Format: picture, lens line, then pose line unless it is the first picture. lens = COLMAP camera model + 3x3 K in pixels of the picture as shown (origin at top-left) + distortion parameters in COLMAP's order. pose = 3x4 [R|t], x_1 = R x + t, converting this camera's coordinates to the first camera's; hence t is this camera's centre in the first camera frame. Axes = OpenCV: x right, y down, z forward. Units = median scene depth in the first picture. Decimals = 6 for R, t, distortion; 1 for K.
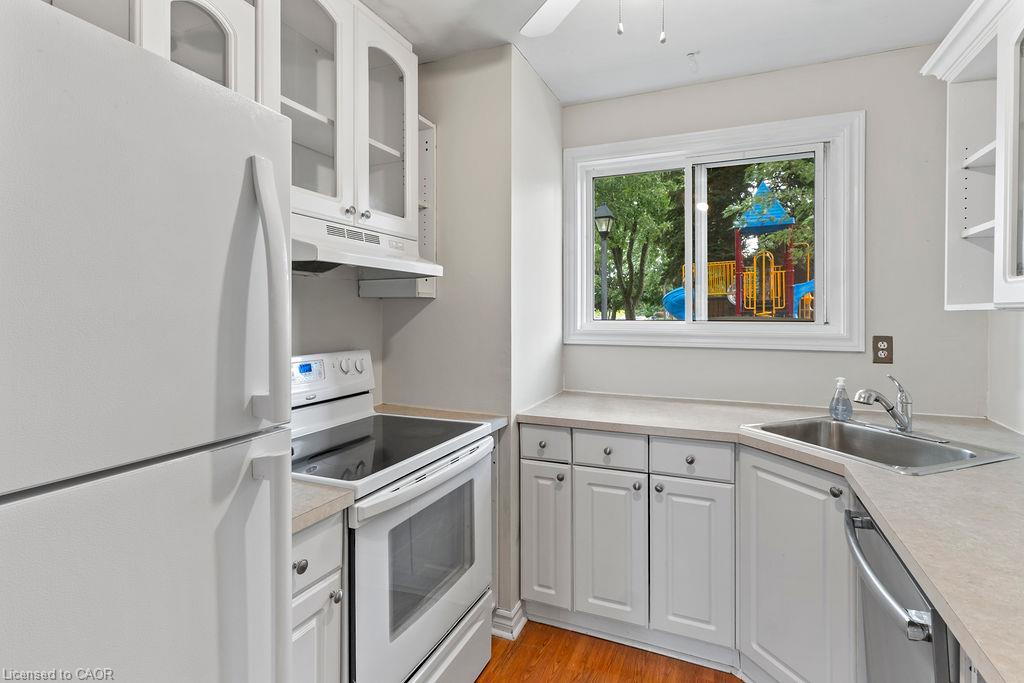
lens RADIAL K [[499.3, 0, 515.5], [0, 499.3, 315.6], [0, 0, 1]] dist [0.004773, -0.000922]
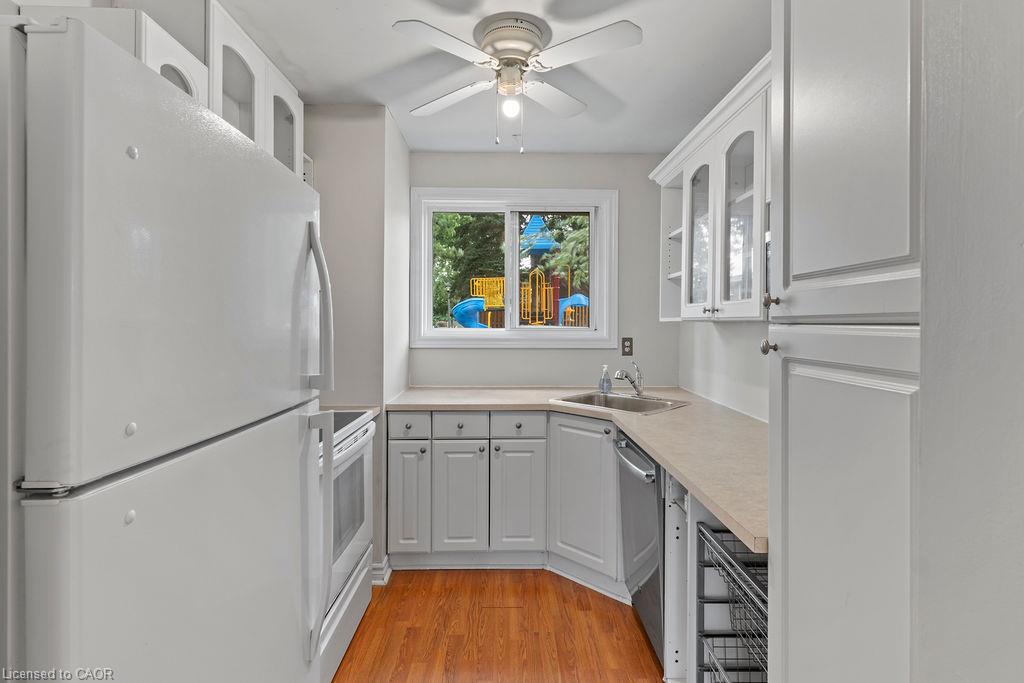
lens RADIAL K [[499.3, 0, 509.0], [0, 499.3, 331.8], [0, 0, 1]] dist [0.004773, -0.000922]
pose [[0.912682, -0.005550, 0.408634, -0.238207], [-0.000076, 0.999905, 0.013750, 0.000849], [-0.408671, -0.012580, 0.912595, -0.267480]]
